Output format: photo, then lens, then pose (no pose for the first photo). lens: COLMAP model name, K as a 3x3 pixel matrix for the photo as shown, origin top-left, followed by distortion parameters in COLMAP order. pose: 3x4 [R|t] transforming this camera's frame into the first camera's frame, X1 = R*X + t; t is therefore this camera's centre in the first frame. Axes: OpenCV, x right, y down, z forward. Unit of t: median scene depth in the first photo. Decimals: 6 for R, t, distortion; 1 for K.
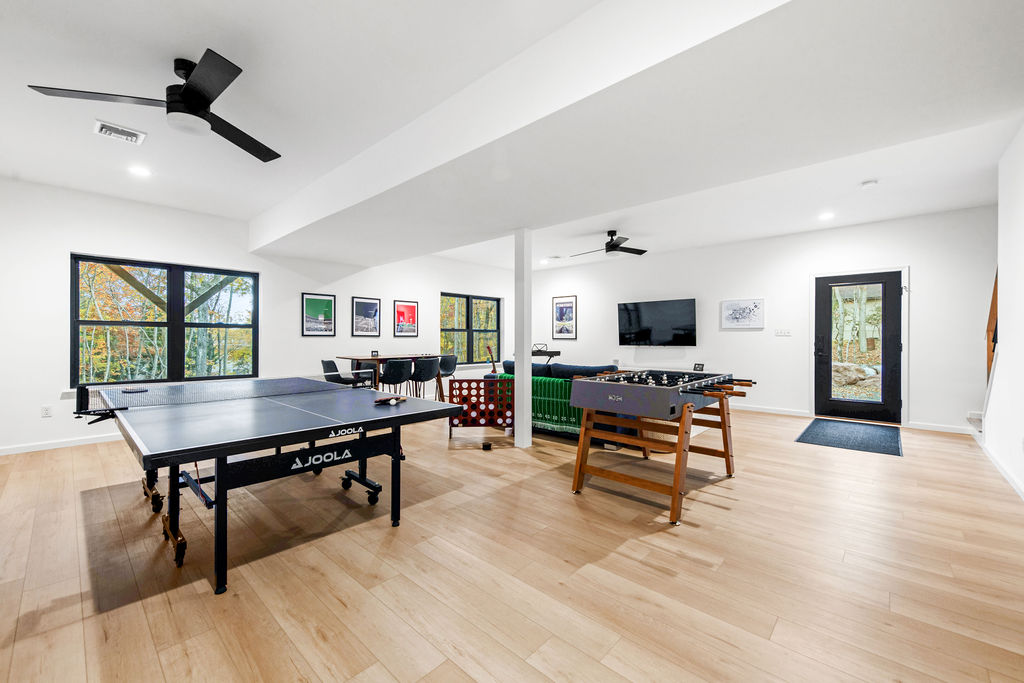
lens RADIAL K [[408.4, 0, 512.0], [0, 408.4, 341.5], [0, 0, 1]] dist [-0.006579, -0.003948]
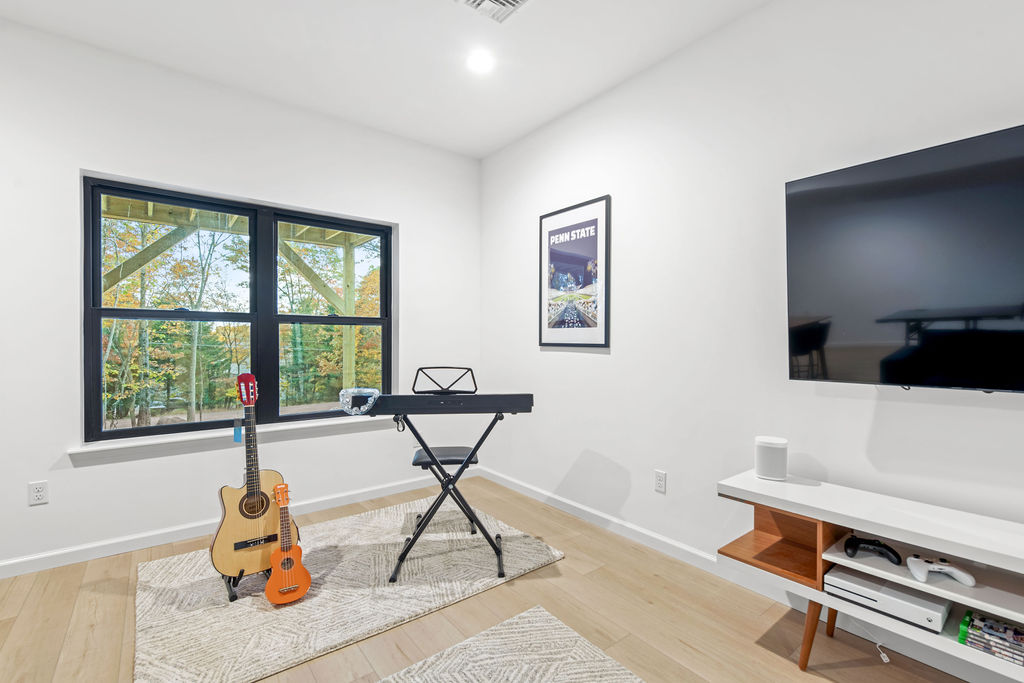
lens RADIAL K [[461.0, 0, 512.0], [0, 461.0, 341.5], [0, 0, 1]] dist [0.000077, 0.000051]
pose [[0.987686, 0.003591, -0.156409, 0.181451], [-0.004357, 0.999980, -0.004557, -0.009883], [0.156390, 0.005182, 0.987682, 0.854025]]
